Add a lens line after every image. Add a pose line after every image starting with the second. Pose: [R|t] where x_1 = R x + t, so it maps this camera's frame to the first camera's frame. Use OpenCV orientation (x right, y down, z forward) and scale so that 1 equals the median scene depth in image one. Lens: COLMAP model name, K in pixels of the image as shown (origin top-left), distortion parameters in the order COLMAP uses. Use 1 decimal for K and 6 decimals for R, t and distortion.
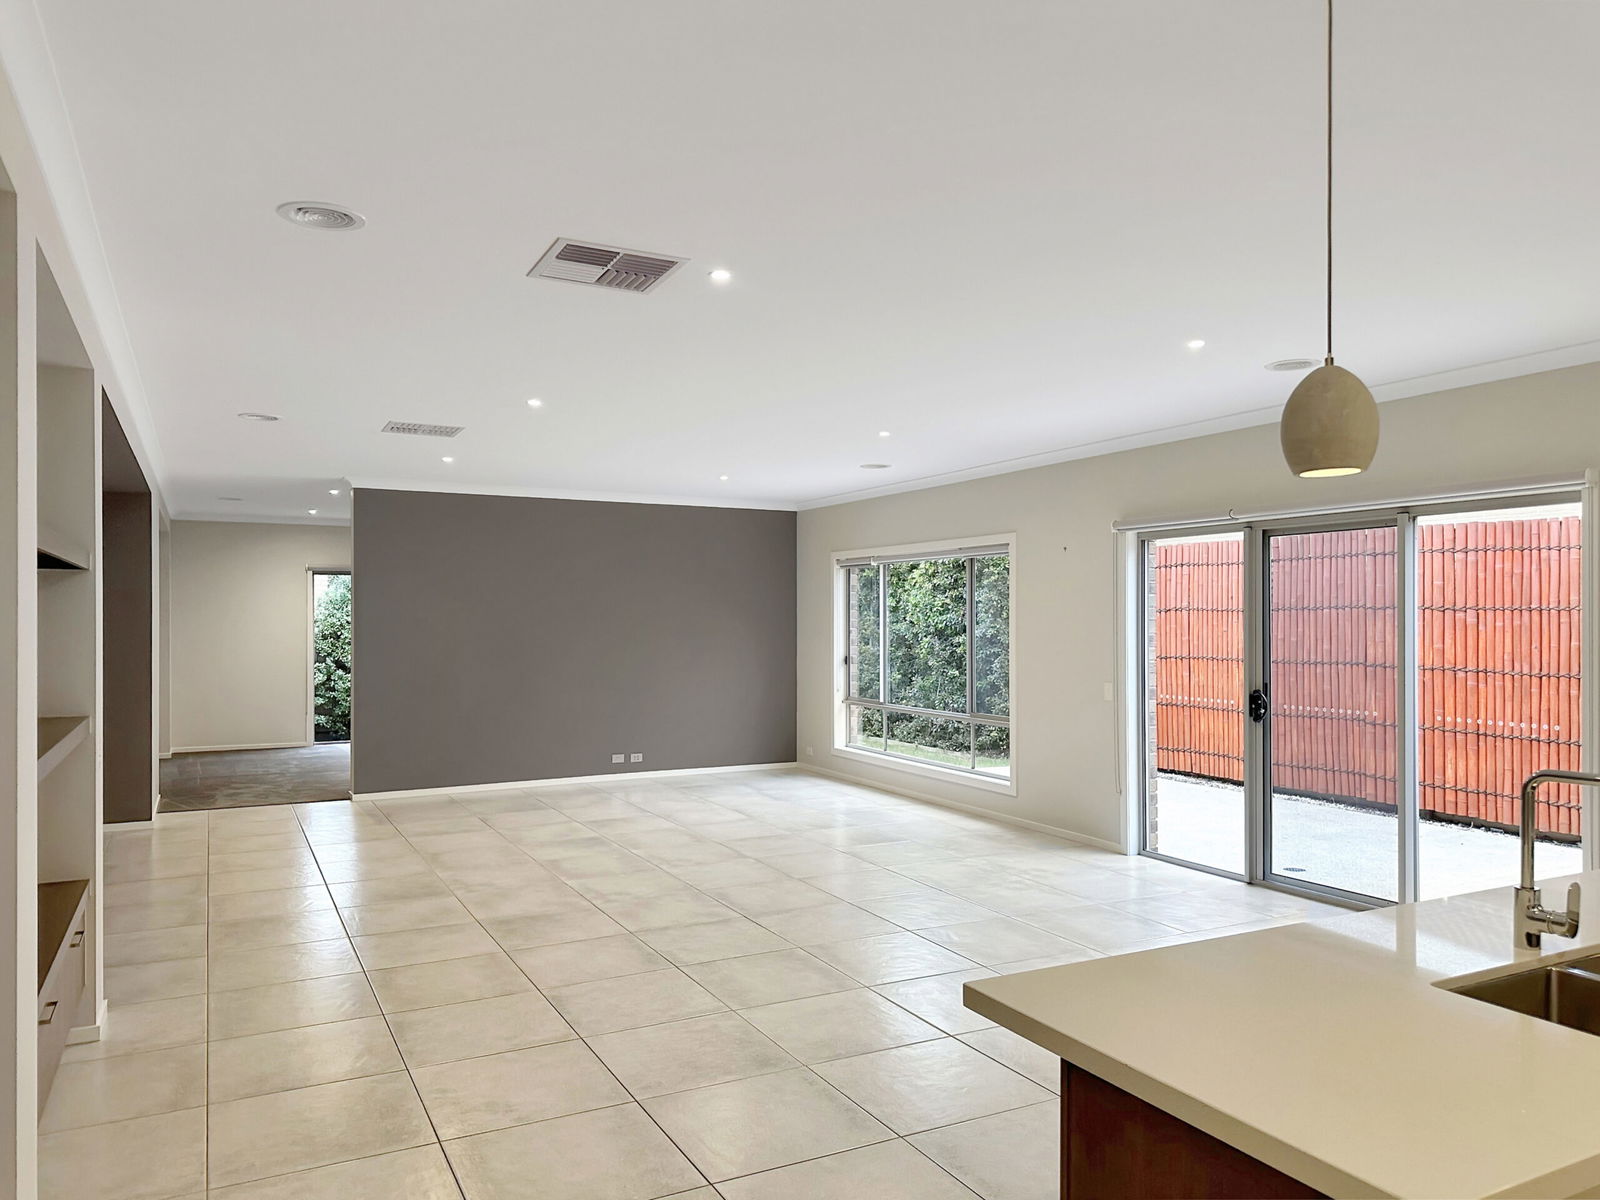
lens RADIAL K [[1137.8, 0, 795.2], [0, 1137.8, 607.5], [0, 0, 1]] dist [-0.001721, -0.003179]
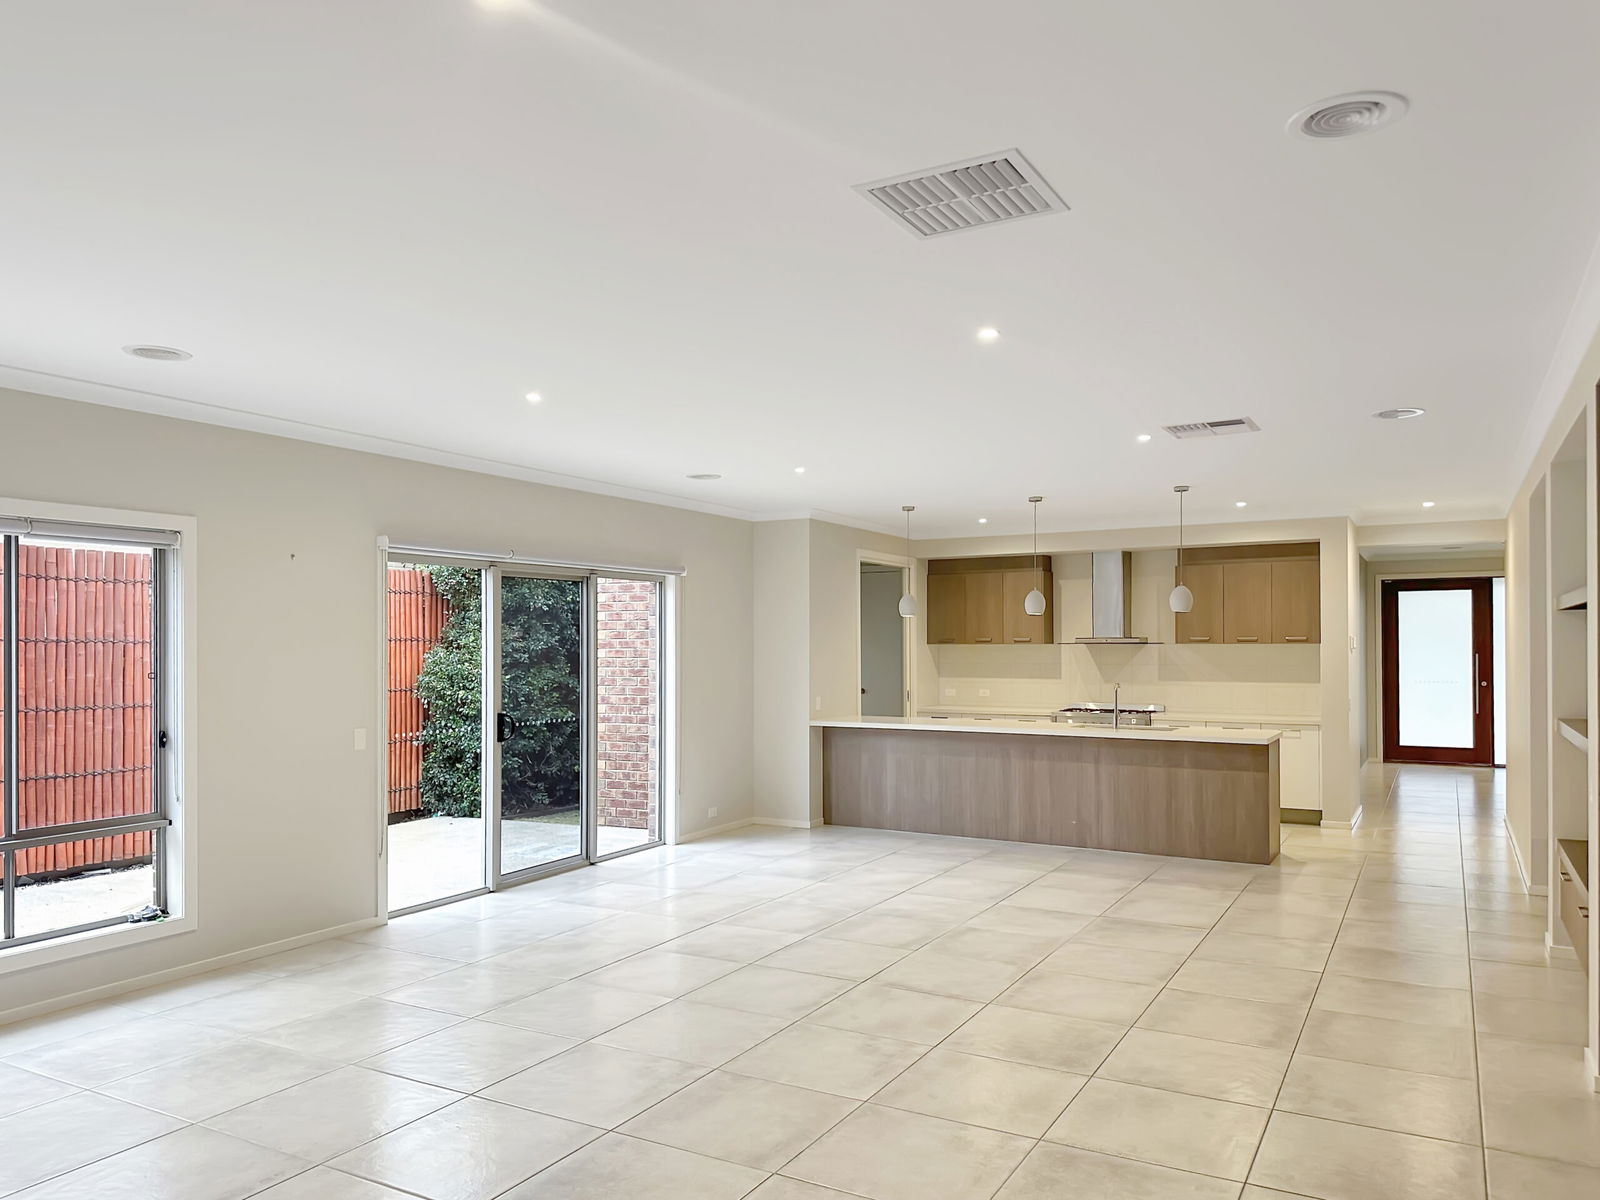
lens RADIAL K [[1137.8, 0, 816.1], [0, 1137.8, 636.1], [0, 0, 1]] dist [-0.001721, -0.003179]
pose [[-0.552823, 0.004008, 0.833289, -0.765240], [-0.001172, 0.999984, -0.005587, 0.002650], [-0.833298, -0.004066, -0.552809, 1.510520]]
